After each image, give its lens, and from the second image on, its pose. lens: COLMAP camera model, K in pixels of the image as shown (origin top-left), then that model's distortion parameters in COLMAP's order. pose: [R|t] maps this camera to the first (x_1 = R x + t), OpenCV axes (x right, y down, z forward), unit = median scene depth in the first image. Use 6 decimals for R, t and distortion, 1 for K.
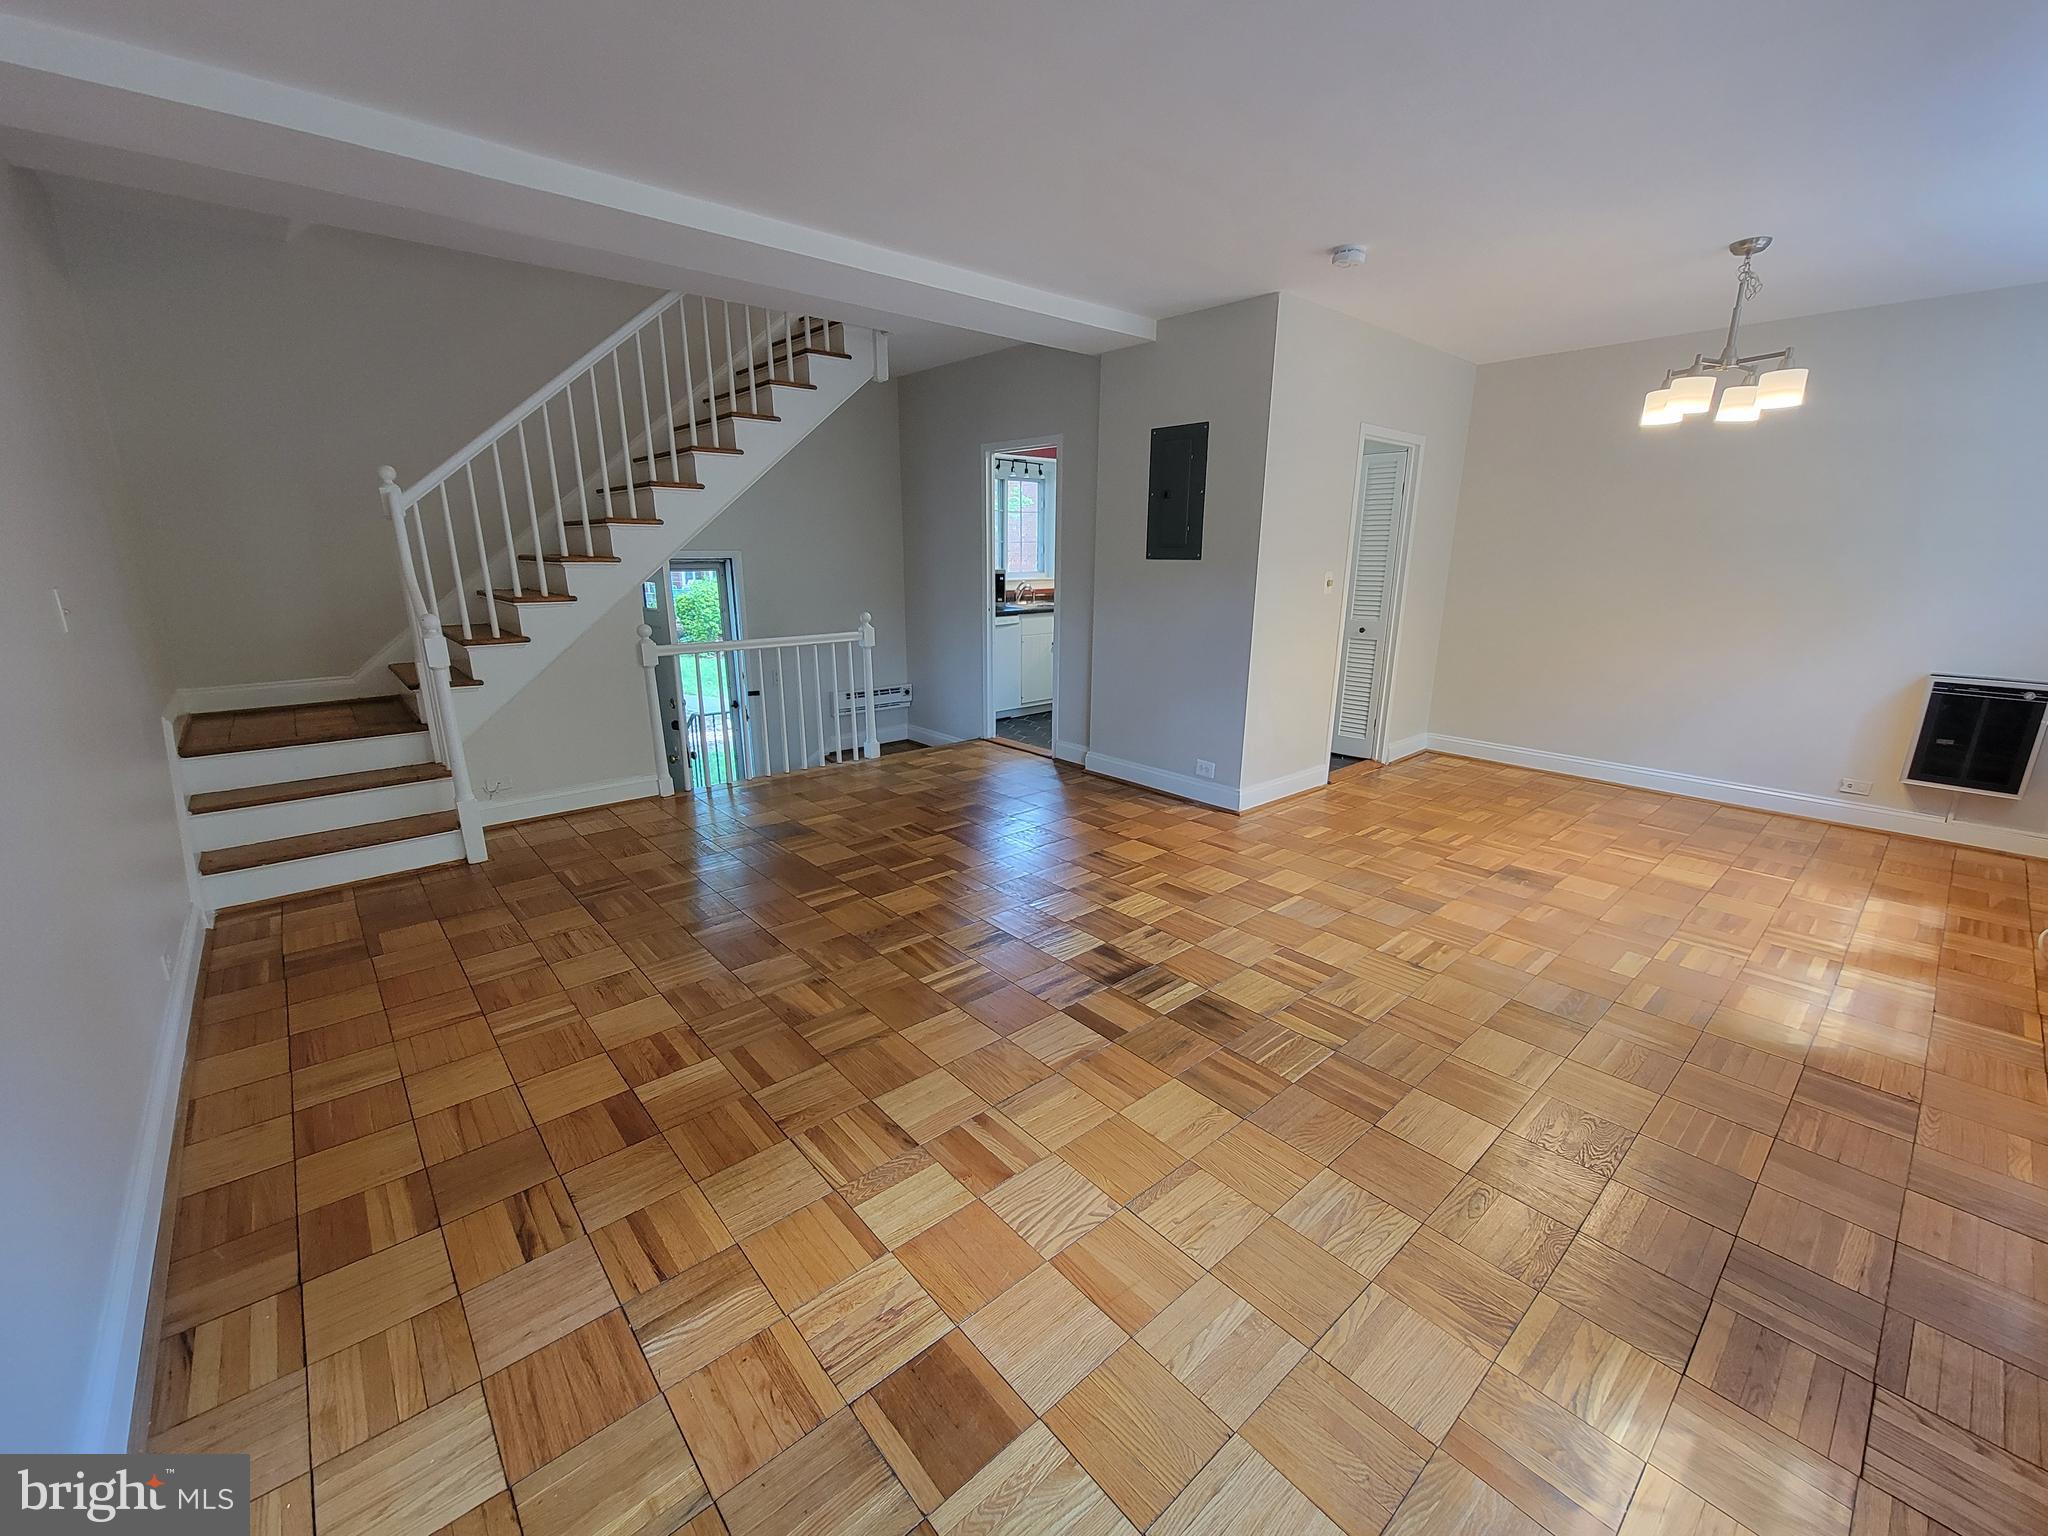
lens RADIAL K [[834.2, 0, 1027.3], [0, 834.2, 787.6], [0, 0, 1]] dist [-0.002319, 0.000620]
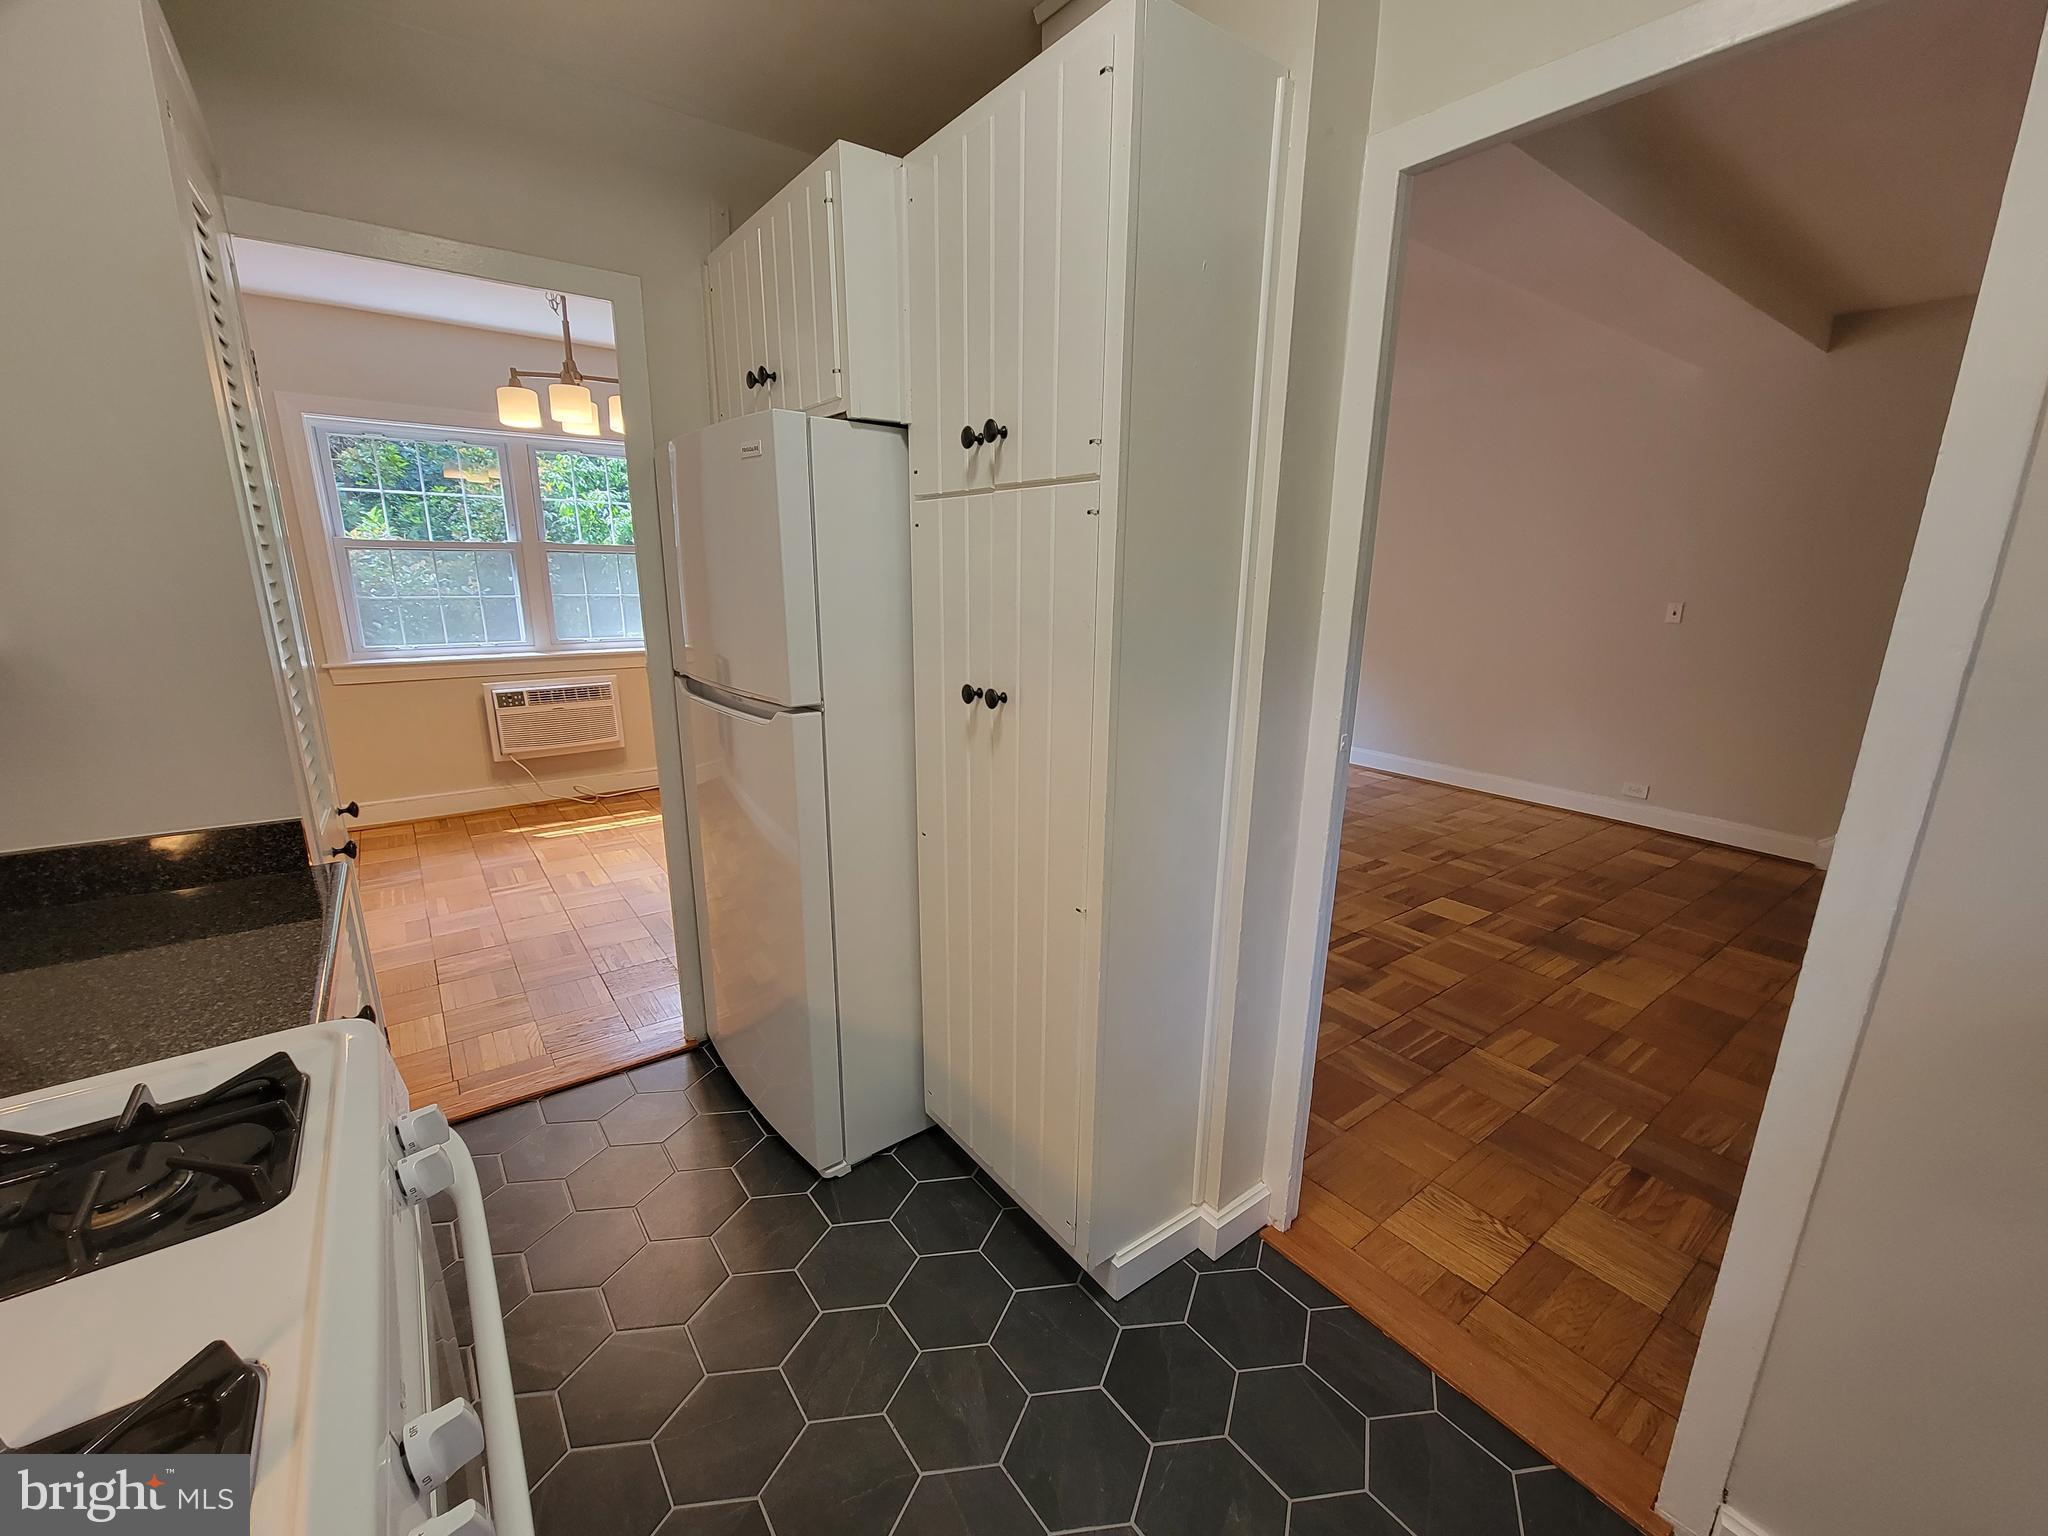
lens RADIAL K [[834.2, 0, 1027.3], [0, 834.2, 787.6], [0, 0, 1]] dist [-0.002319, 0.000620]
pose [[-0.997273, -0.040141, 0.061924, 0.198440], [-0.003198, 0.861841, 0.507169, -0.557555], [-0.073727, 0.505588, -0.859619, 1.947445]]
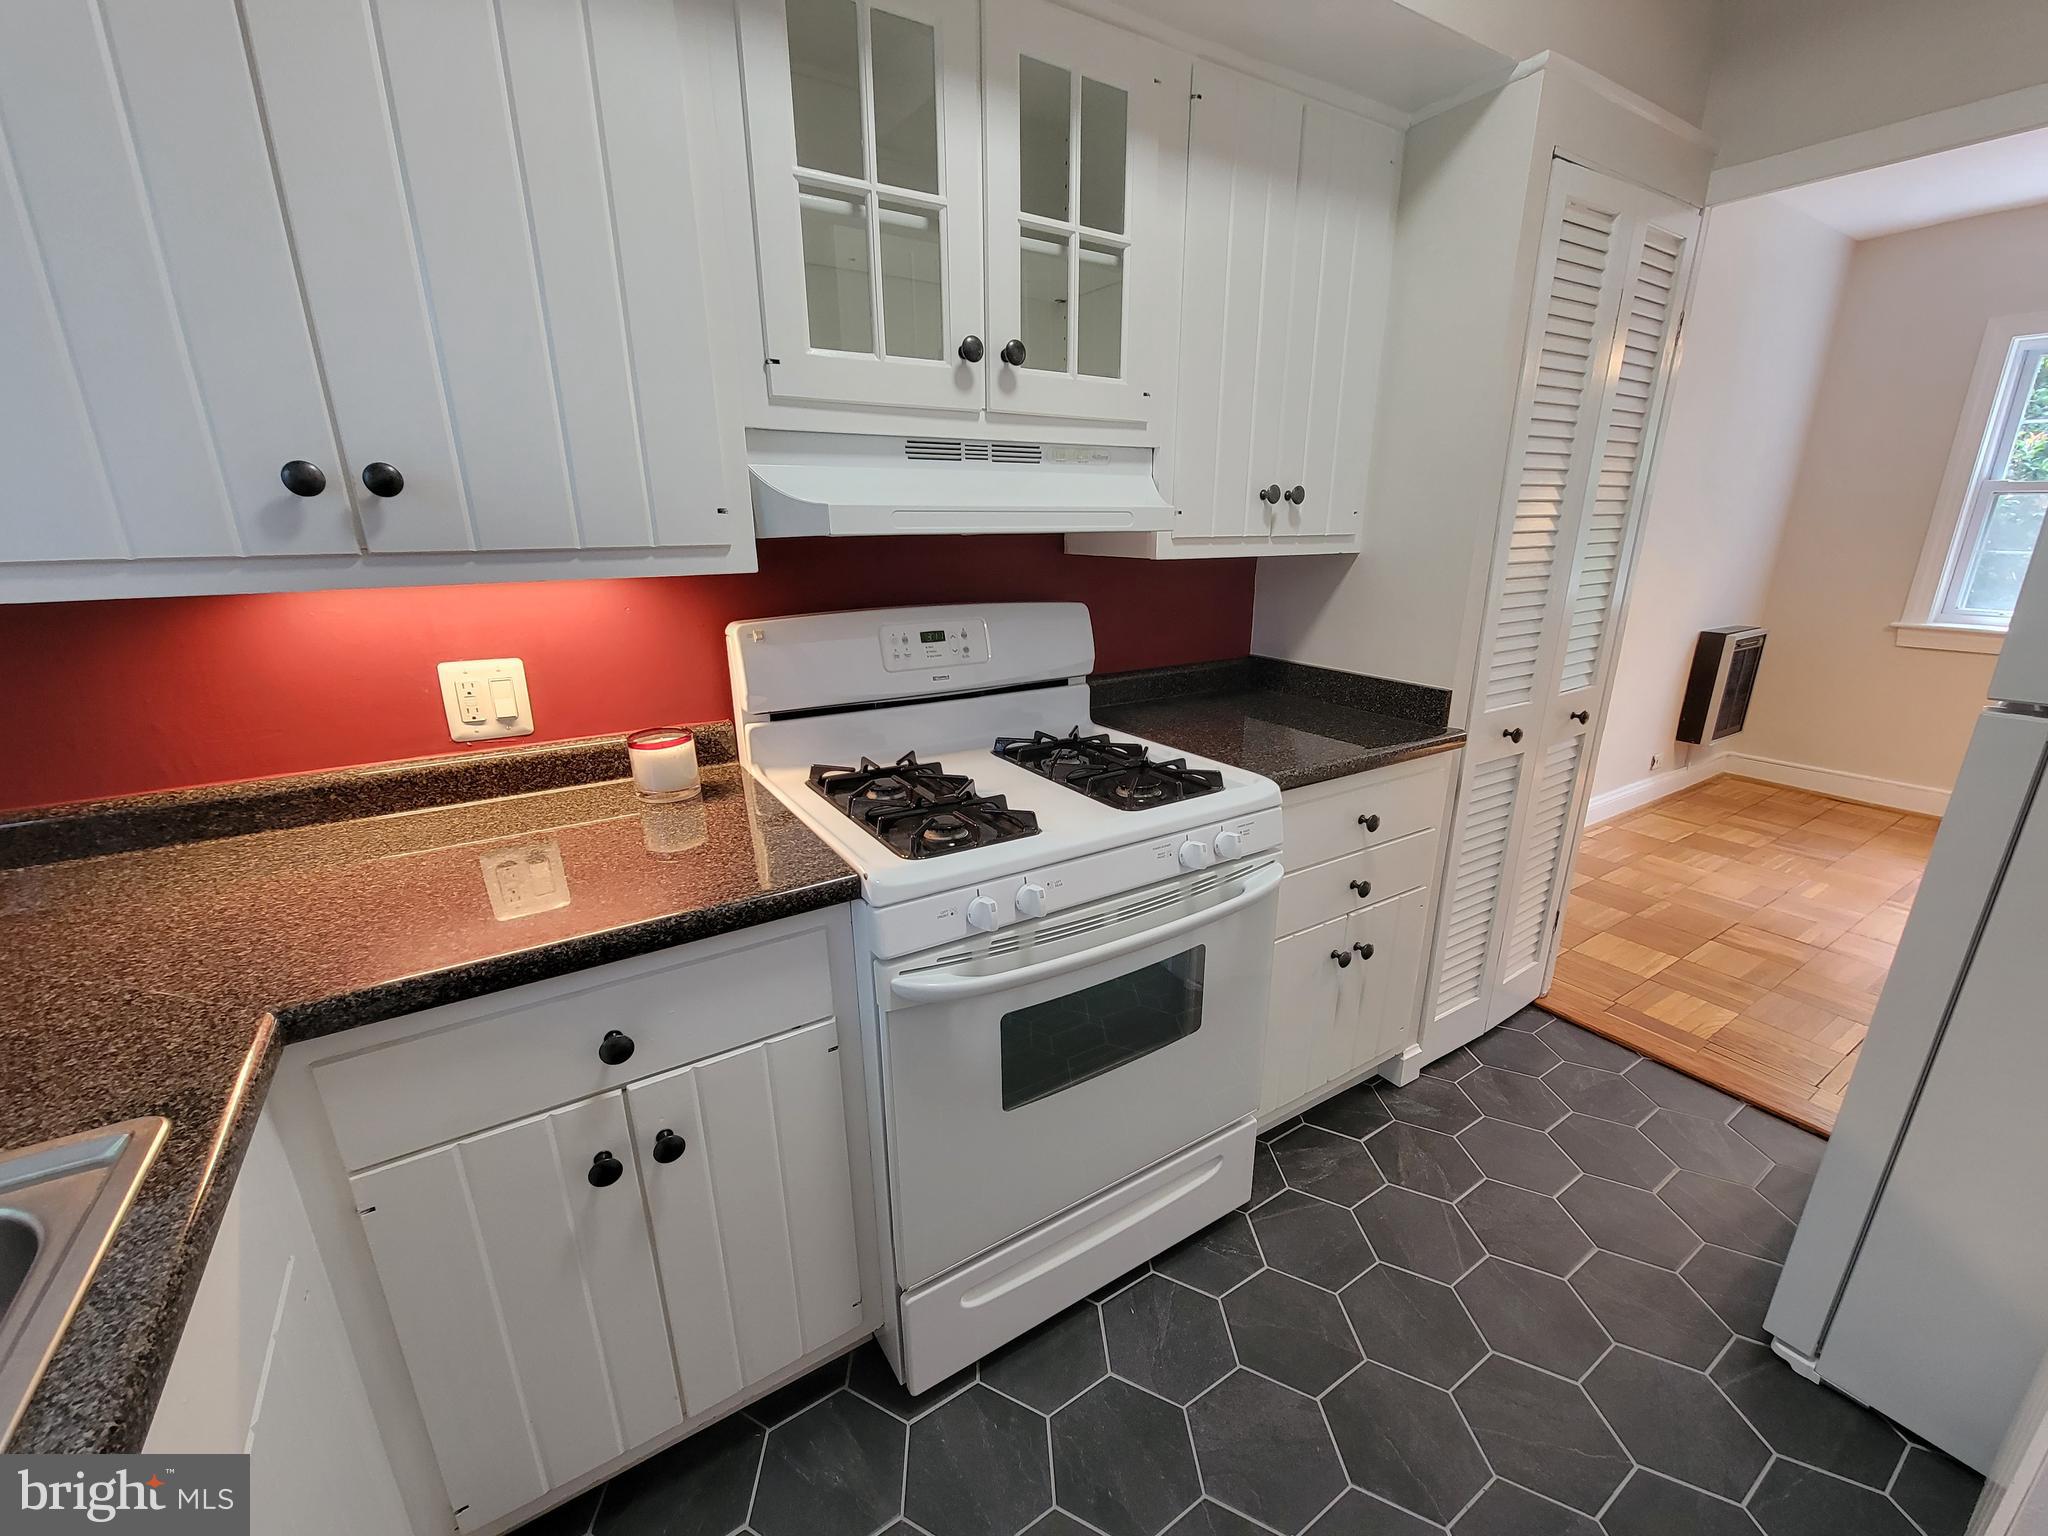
lens RADIAL K [[834.2, 0, 1027.3], [0, 834.2, 787.6], [0, 0, 1]] dist [-0.002319, 0.000620]
pose [[0.148551, -0.309873, 0.939101, 0.004173], [0.276751, 0.924719, 0.261350, -0.503051], [-0.949390, 0.221073, 0.223126, 1.797398]]
